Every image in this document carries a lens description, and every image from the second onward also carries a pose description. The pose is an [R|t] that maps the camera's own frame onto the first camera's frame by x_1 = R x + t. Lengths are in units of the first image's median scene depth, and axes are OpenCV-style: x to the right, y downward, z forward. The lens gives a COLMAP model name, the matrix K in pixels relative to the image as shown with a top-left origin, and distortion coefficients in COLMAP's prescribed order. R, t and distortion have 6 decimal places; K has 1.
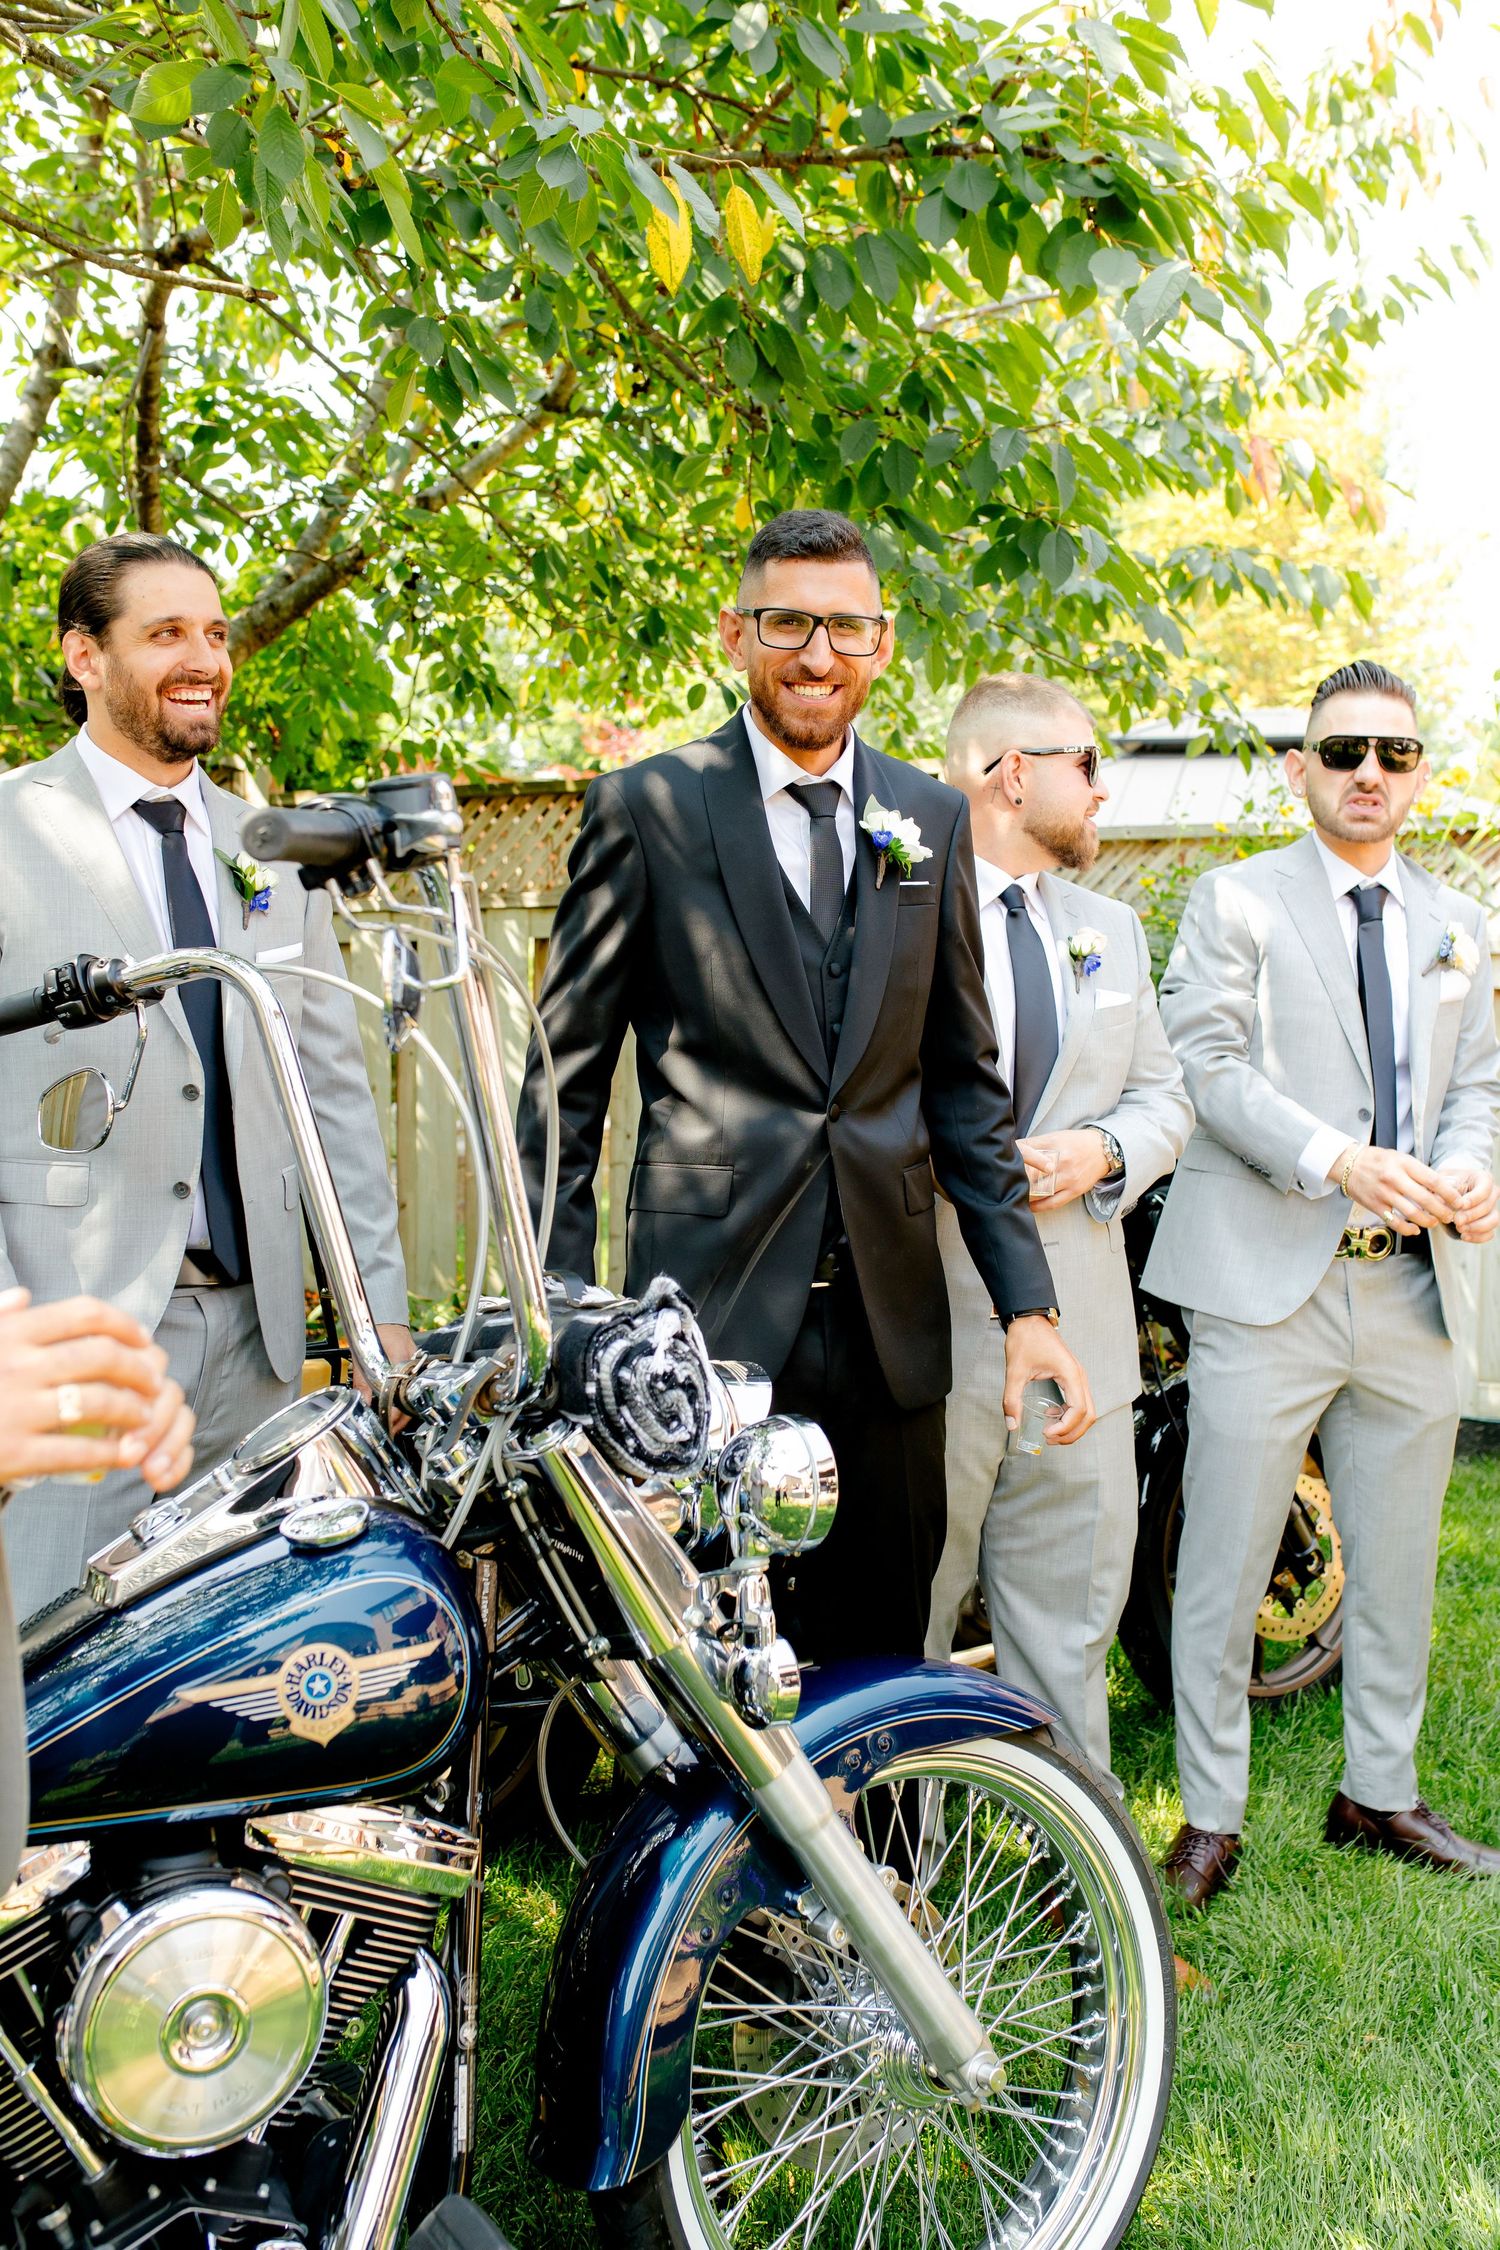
lens RADIAL K [[2126.1, 0, 765.9], [0, 2126.1, 1136.3], [0, 0, 1]] dist [0.001745, -0.000997]
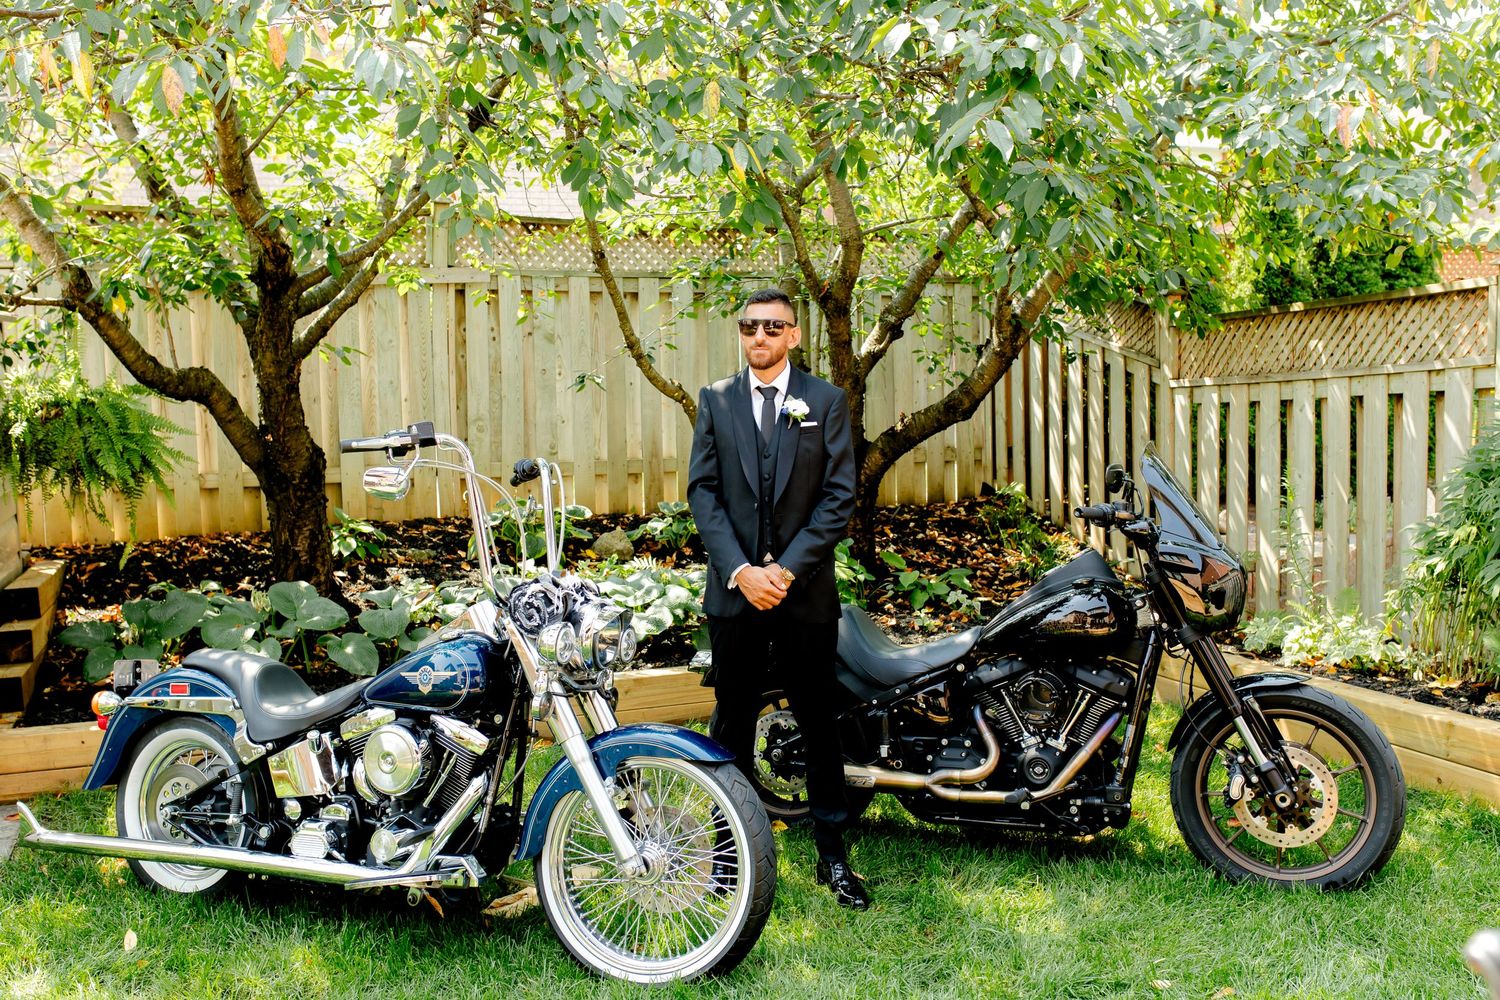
lens RADIAL K [[1436.1, 0, 745.9], [0, 1436.1, 501.9], [0, 0, 1]] dist [0.002528, -0.001499]
pose [[0.605256, 0.036570, -0.795190, 1.805682], [-0.029819, 0.999285, 0.023260, -0.094249], [0.795472, 0.009634, 0.605914, -0.023380]]
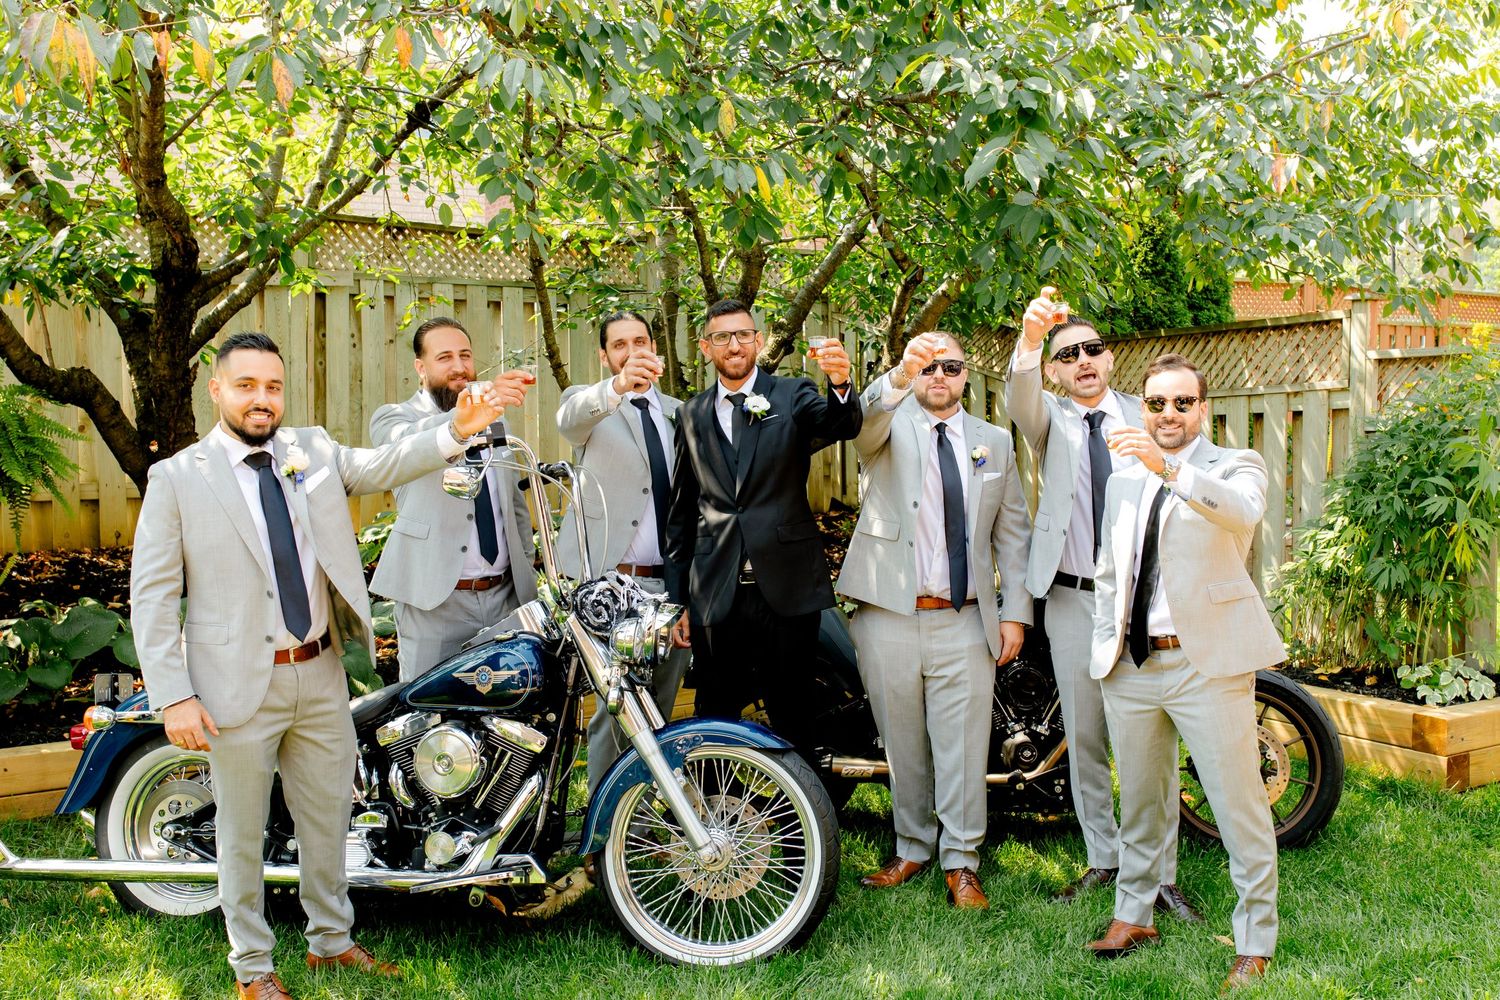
lens RADIAL K [[1496.2, 0, 784.2], [0, 1496.2, 490.8], [0, 0, 1]] dist [0.003147, -0.003741]
pose [[0.765286, 0.018207, -0.643433, 1.600407], [-0.030739, 0.999493, -0.008279, -0.042621], [0.642956, 0.026114, 0.765458, -0.538250]]
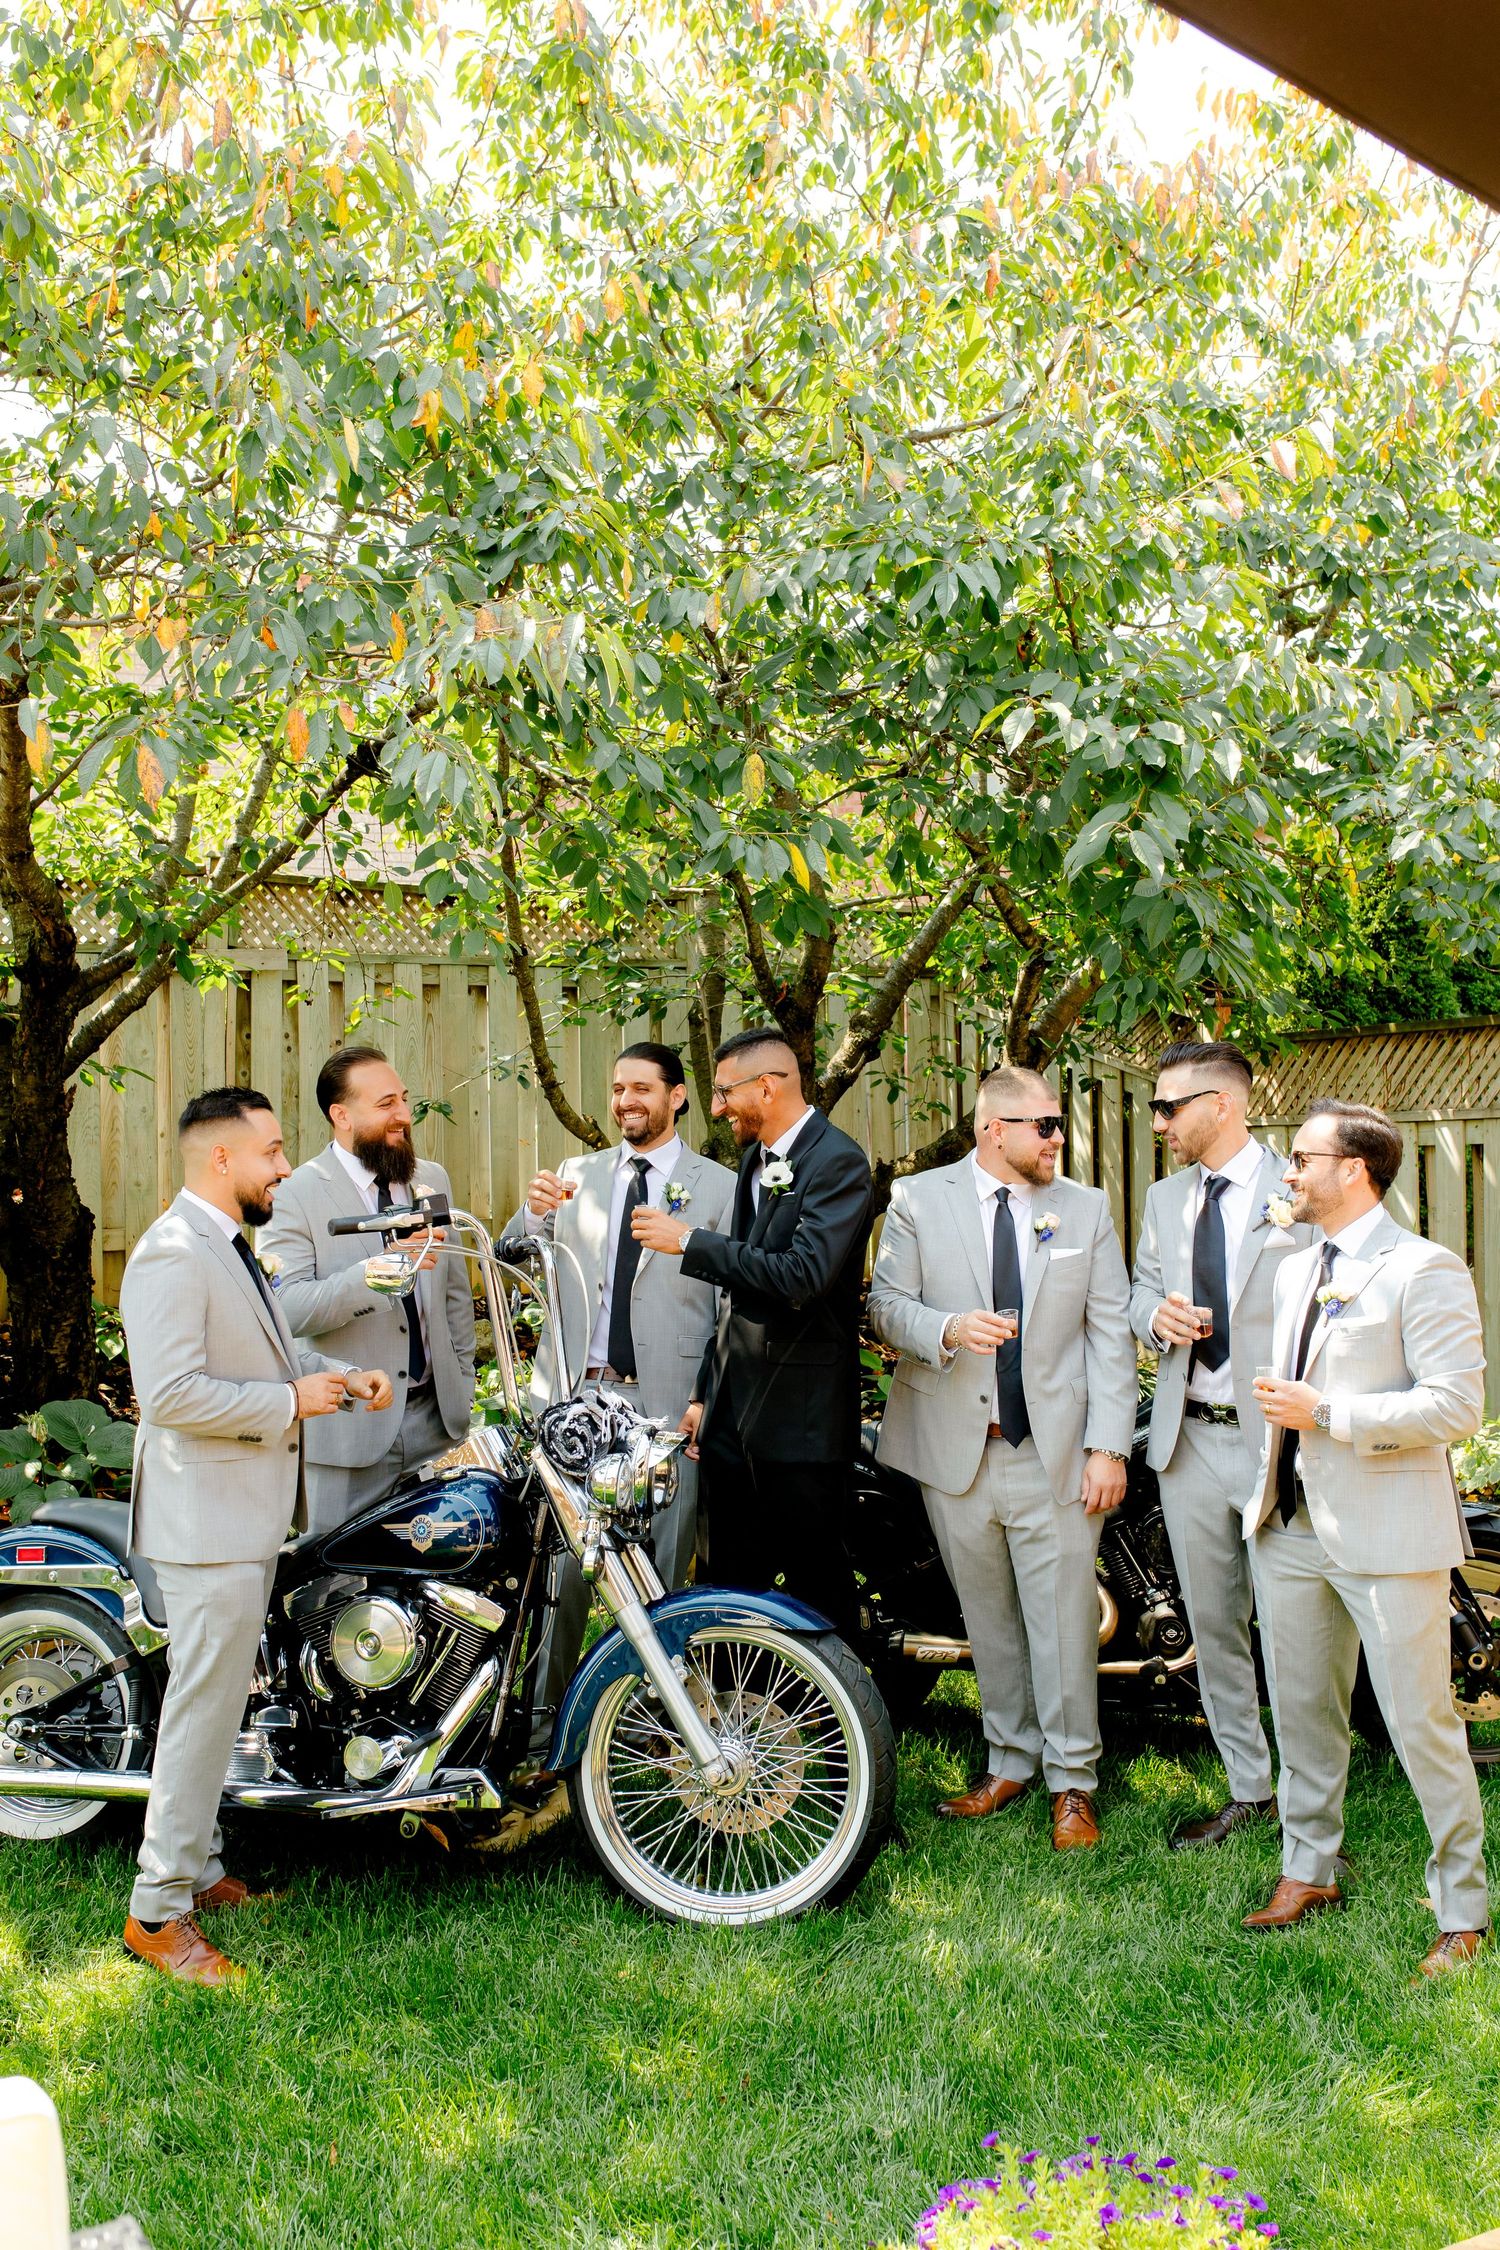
lens RADIAL K [[2126.1, 0, 765.9], [0, 2126.1, 1136.3], [0, 0, 1]] dist [0.001745, -0.000997]
pose [[0.716282, -0.006674, -0.697779, 1.776140], [-0.029836, 0.998747, -0.040180, -0.127669], [0.697172, 0.049599, 0.715186, -0.572823]]
